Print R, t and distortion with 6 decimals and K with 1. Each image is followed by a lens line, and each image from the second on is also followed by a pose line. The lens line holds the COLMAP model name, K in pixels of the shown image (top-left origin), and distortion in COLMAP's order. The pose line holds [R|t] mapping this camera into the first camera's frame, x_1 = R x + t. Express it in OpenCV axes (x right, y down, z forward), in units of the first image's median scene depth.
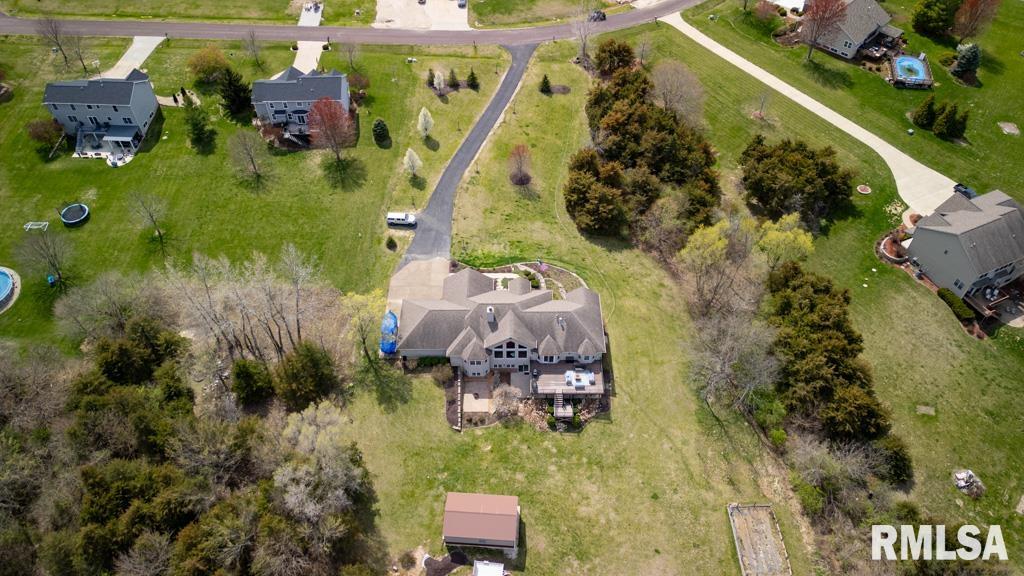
lens RADIAL K [[731.3, 0, 511.9], [0, 731.3, 286.9], [0, 0, 1]] dist [0.035272, -0.010523]
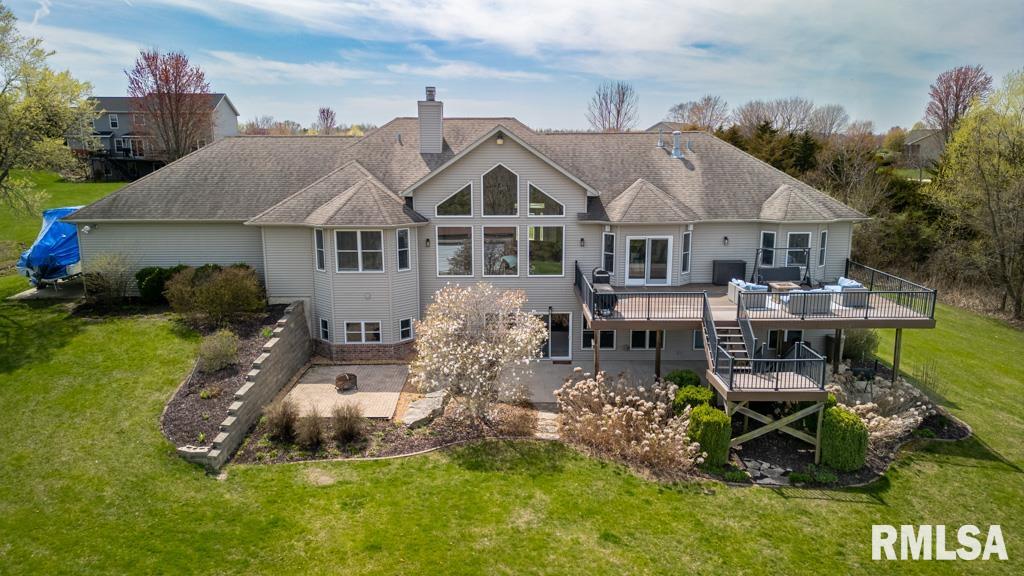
lens RADIAL K [[731.3, 0, 513.4], [0, 731.3, 287.1], [0, 0, 1]] dist [0.035272, -0.010523]
pose [[0.999960, 0.001832, 0.008786, 0.000617], [0.003797, 0.800719, -0.599028, 0.268549], [-0.008133, 0.599037, 0.800680, 0.826275]]
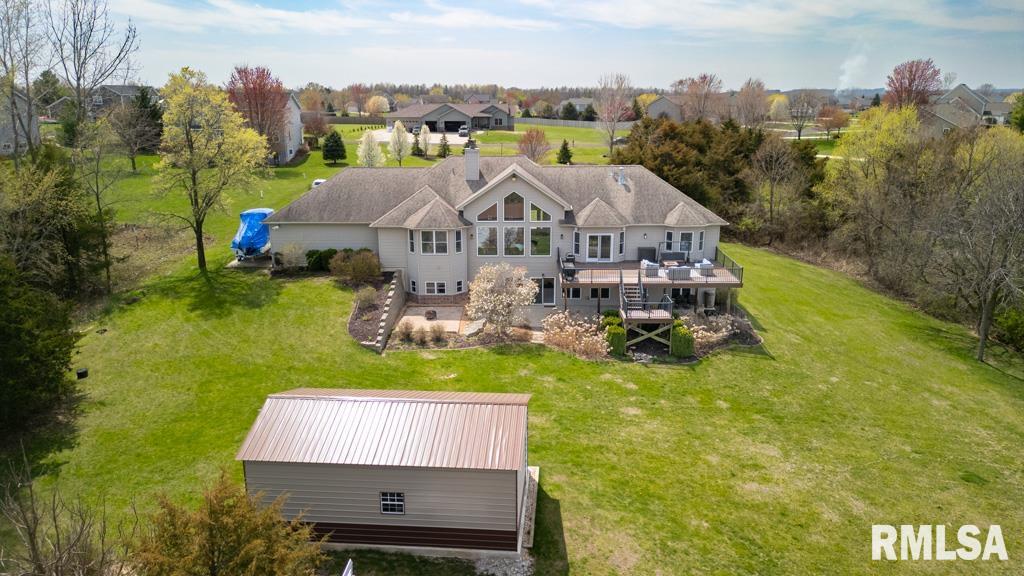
lens RADIAL K [[731.3, 0, 507.6], [0, 731.3, 289.0], [0, 0, 1]] dist [0.035272, -0.010523]
pose [[0.999791, 0.007127, -0.019184, 0.003246], [-0.016450, 0.837519, -0.546160, 0.375217], [0.012174, 0.546361, 0.837461, 0.661956]]
